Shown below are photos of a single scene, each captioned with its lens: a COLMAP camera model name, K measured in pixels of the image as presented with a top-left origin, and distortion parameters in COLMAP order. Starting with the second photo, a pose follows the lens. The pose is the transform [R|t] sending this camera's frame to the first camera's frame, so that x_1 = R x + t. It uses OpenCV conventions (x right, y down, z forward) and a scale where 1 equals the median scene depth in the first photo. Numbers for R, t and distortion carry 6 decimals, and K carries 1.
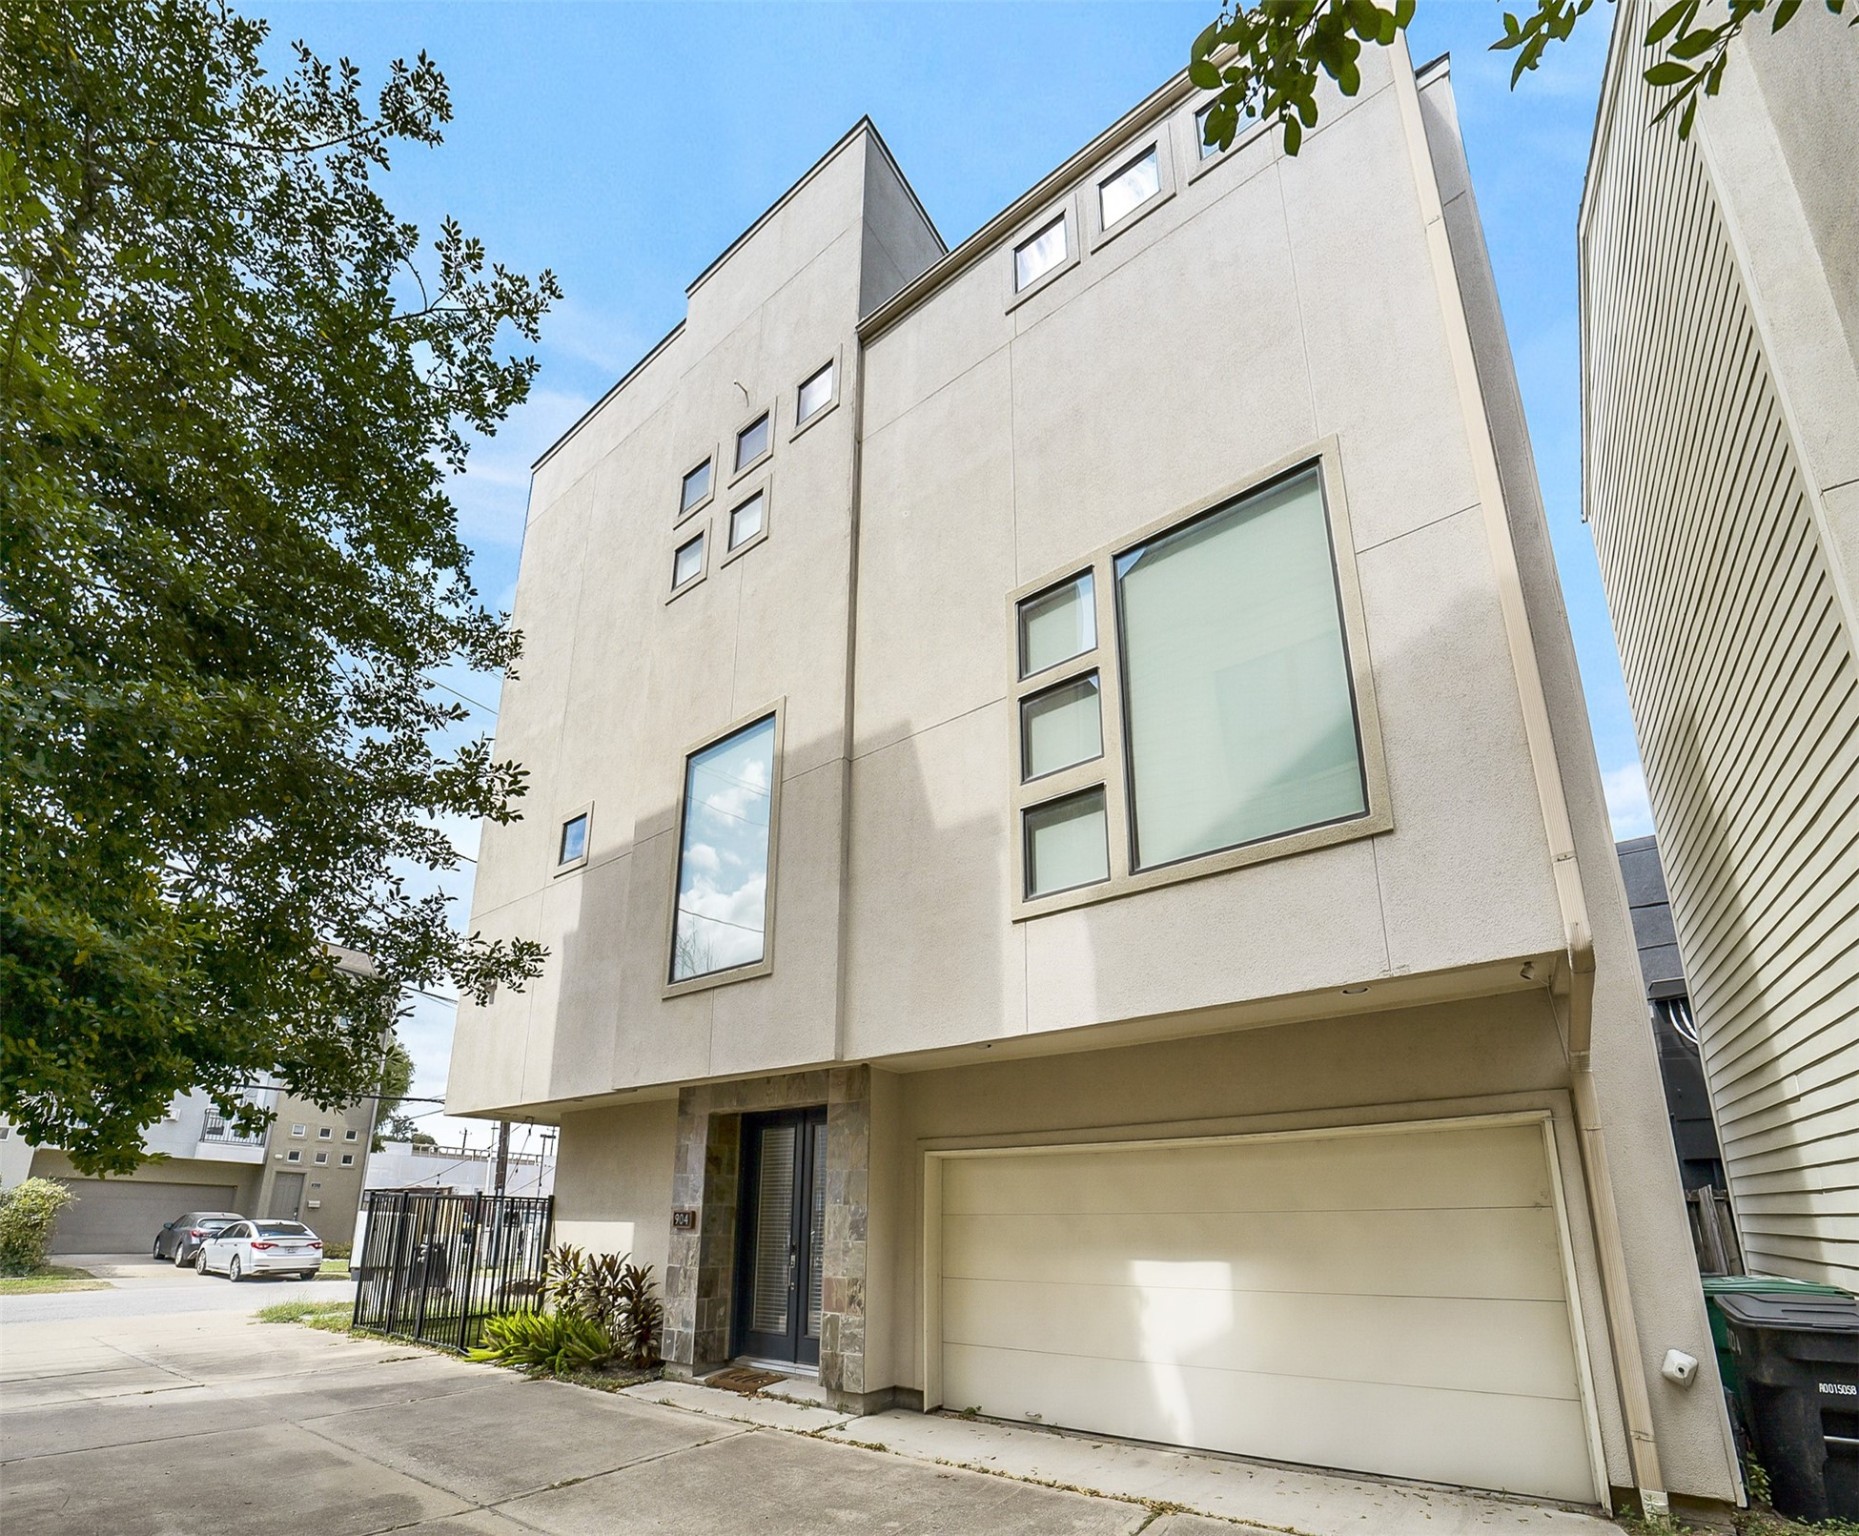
lens RADIAL K [[1176.8, 0, 929.5], [0, 1176.8, 768.0], [0, 0, 1]] dist [-0.082726, 0.055578]
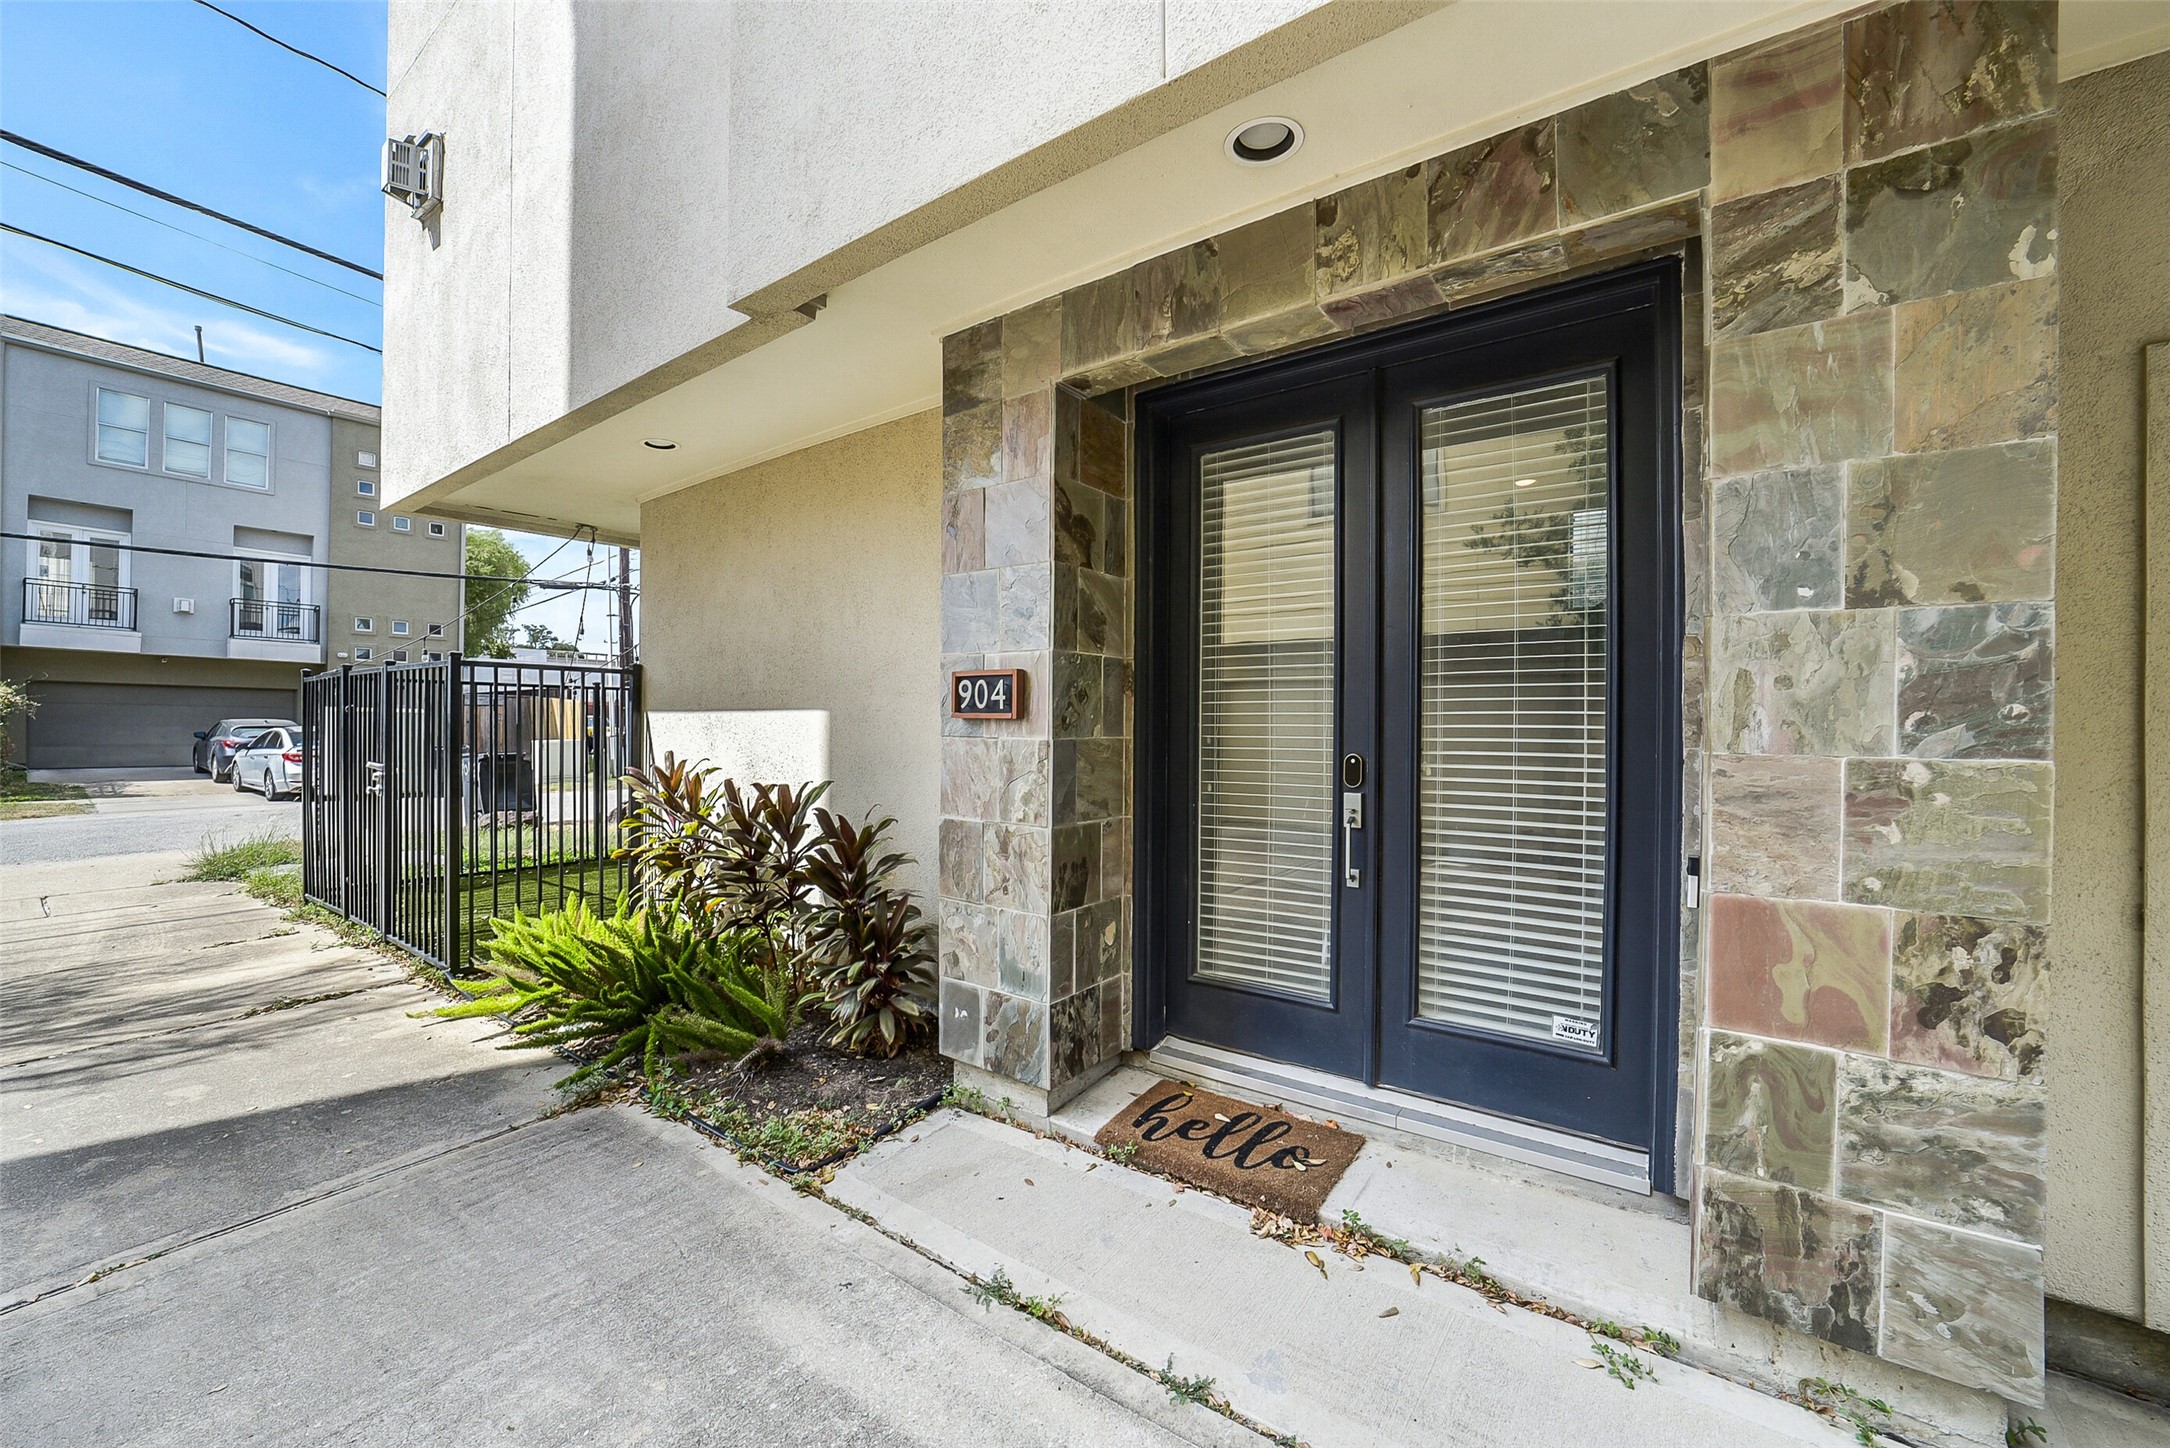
lens RADIAL K [[677.9, 0, 1085.0], [0, 677.9, 724.0], [0, 0, 1]] dist [-0.022003, 0.000032]
pose [[0.984402, 0.000383, 0.175932, -0.219691], [-0.063420, 0.933538, 0.352823, 0.325179], [-0.164104, -0.358478, 0.919001, 0.809524]]
